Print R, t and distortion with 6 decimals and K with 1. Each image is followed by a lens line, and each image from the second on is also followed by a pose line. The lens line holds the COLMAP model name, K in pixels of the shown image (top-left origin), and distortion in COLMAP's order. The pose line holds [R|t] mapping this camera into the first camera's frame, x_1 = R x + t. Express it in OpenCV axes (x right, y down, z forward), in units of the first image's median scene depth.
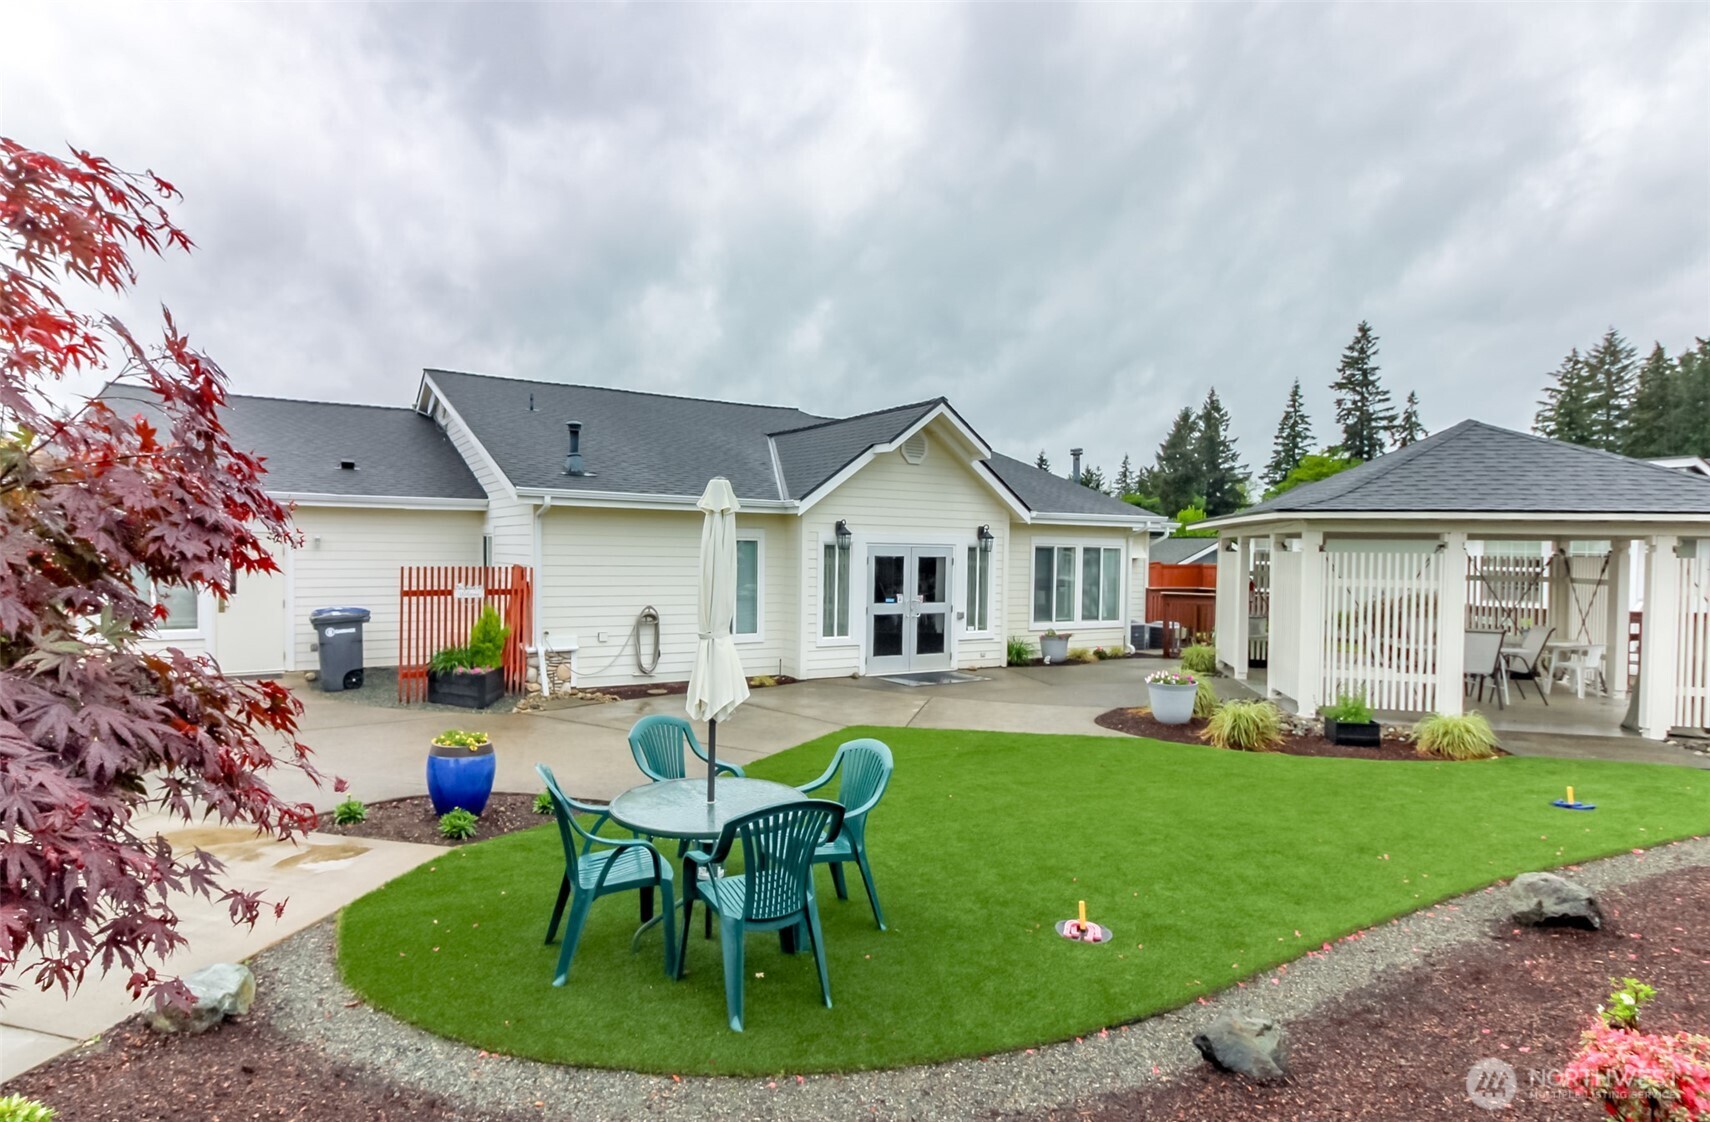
lens RADIAL K [[898.9, 0, 855.0], [0, 898.9, 561.0], [0, 0, 1]] dist [0.026269, -0.001136]
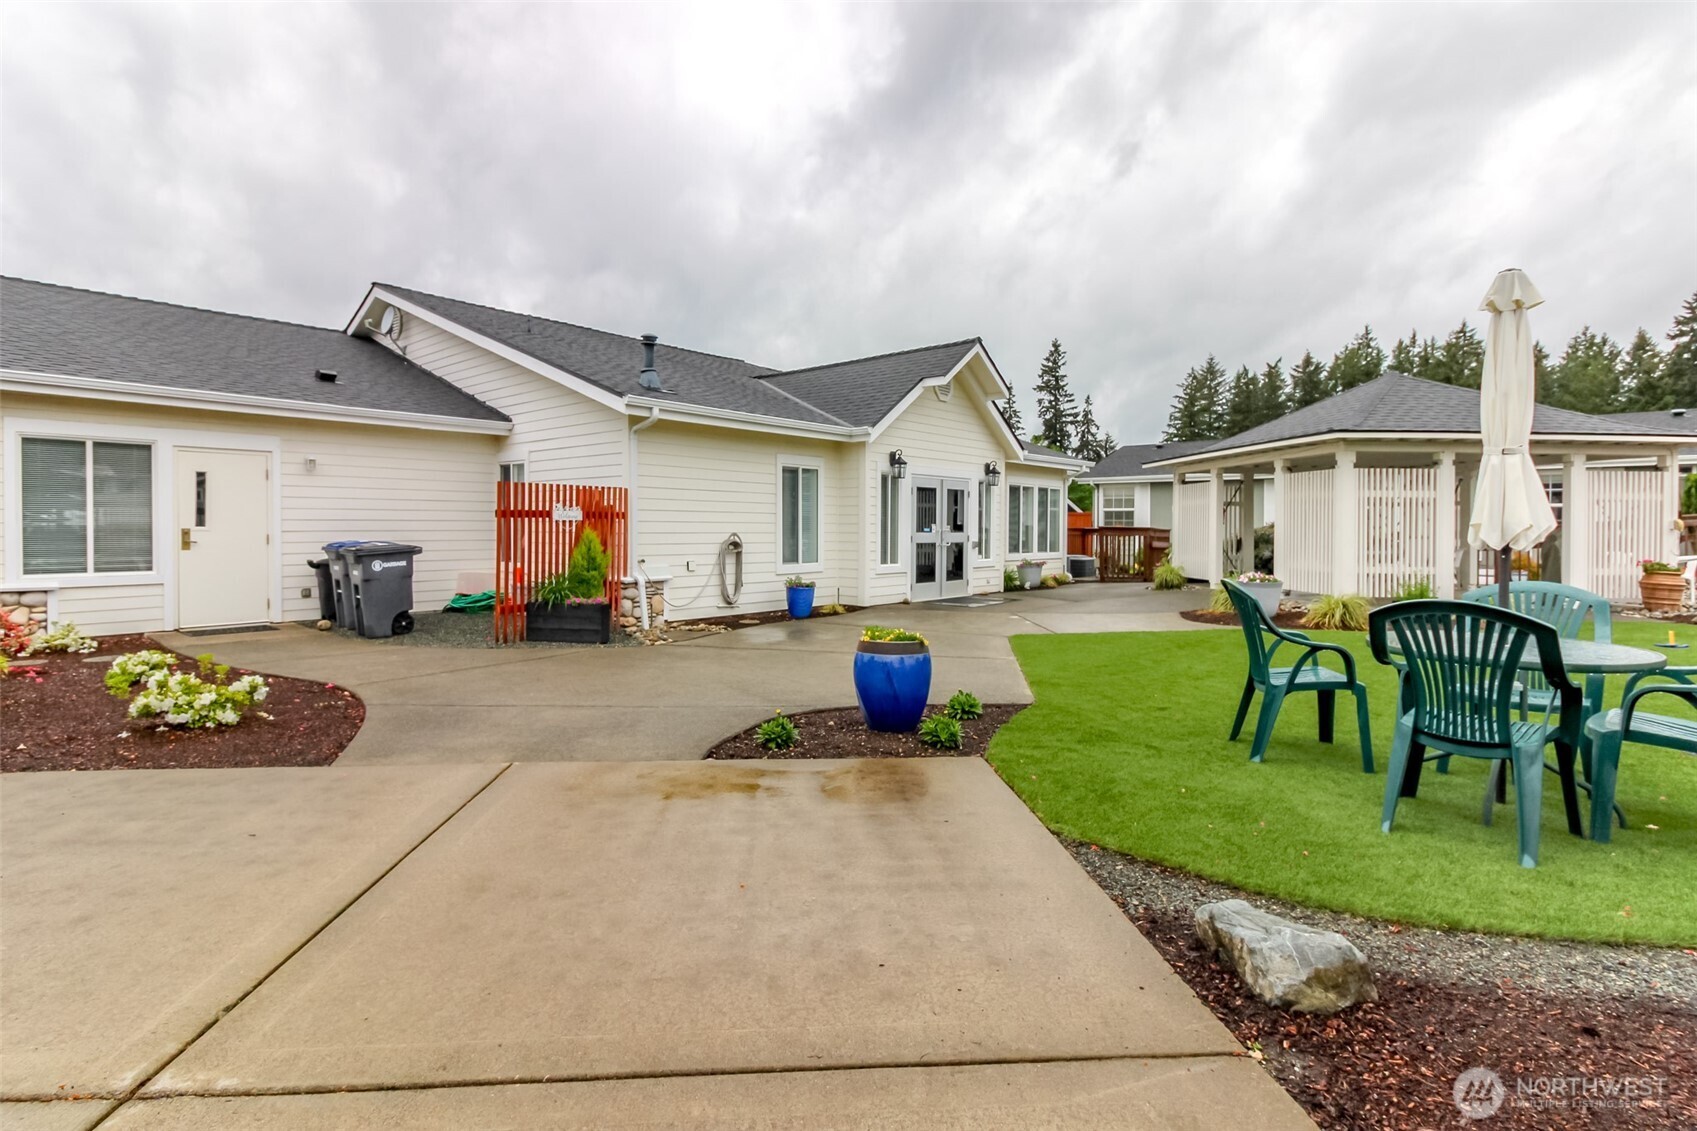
lens RADIAL K [[783.2, 0, 828.0], [0, 783.2, 540.8], [0, 0, 1]] dist [0.025605, -0.000406]
pose [[0.950110, -0.016975, 0.311452, -0.354966], [0.017479, 0.999847, 0.001173, 0.053375], [-0.311424, 0.004330, 0.950261, 0.164880]]
